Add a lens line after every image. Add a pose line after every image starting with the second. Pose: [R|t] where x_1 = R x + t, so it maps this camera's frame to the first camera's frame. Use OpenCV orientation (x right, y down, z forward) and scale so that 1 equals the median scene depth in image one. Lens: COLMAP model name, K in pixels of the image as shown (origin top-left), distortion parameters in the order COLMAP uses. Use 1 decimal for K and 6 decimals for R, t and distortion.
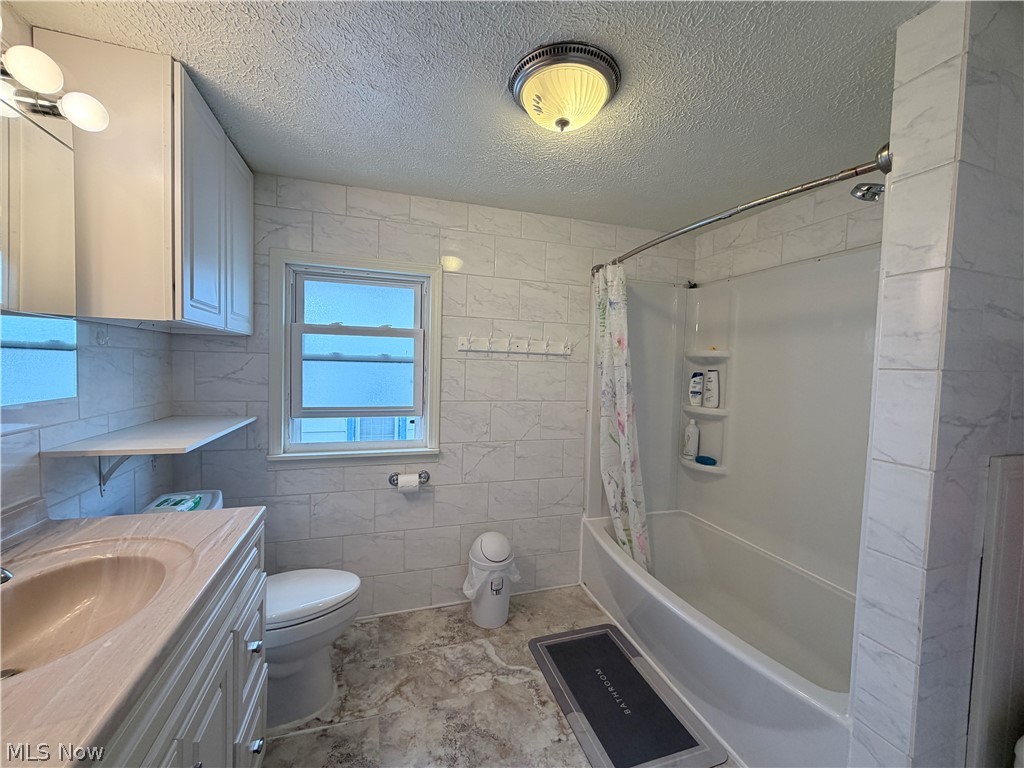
lens RADIAL K [[408.3, 0, 509.5], [0, 408.3, 383.8], [0, 0, 1]] dist [-0.001006, 0.000411]
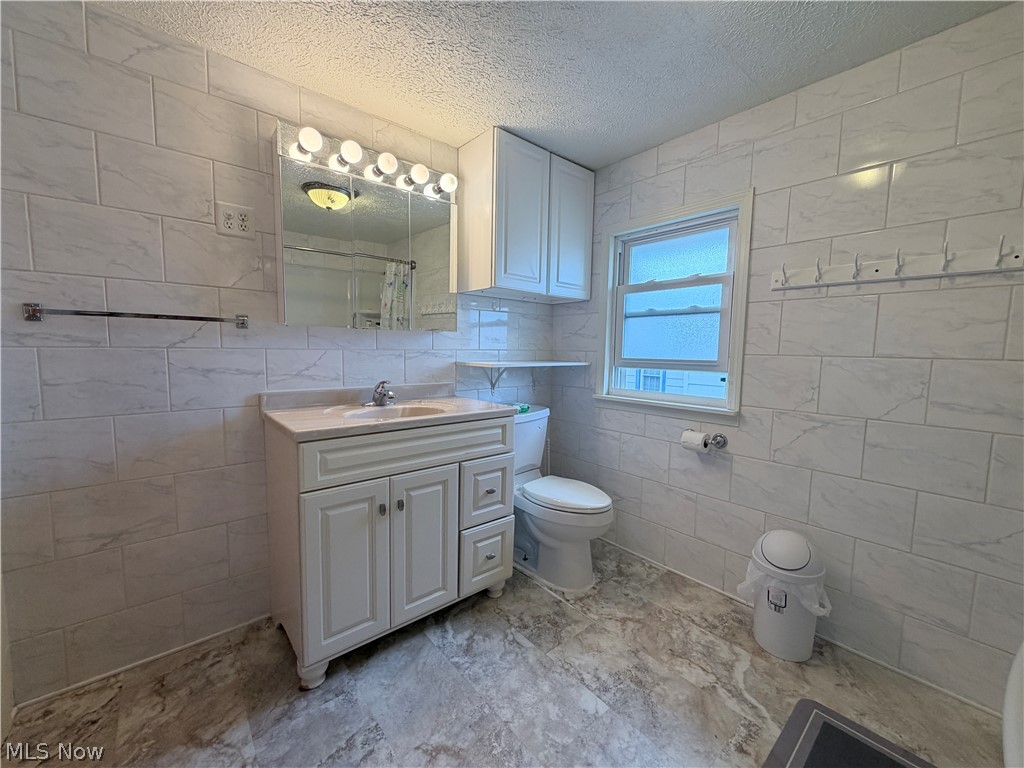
lens RADIAL K [[408.3, 0, 511.1], [0, 408.3, 383.6], [0, 0, 1]] dist [-0.001006, 0.000411]
pose [[0.383058, 0.059889, -0.921781, 0.465704], [-0.047724, 0.997846, 0.044998, 0.096372], [0.922491, 0.026754, 0.385091, 0.268553]]
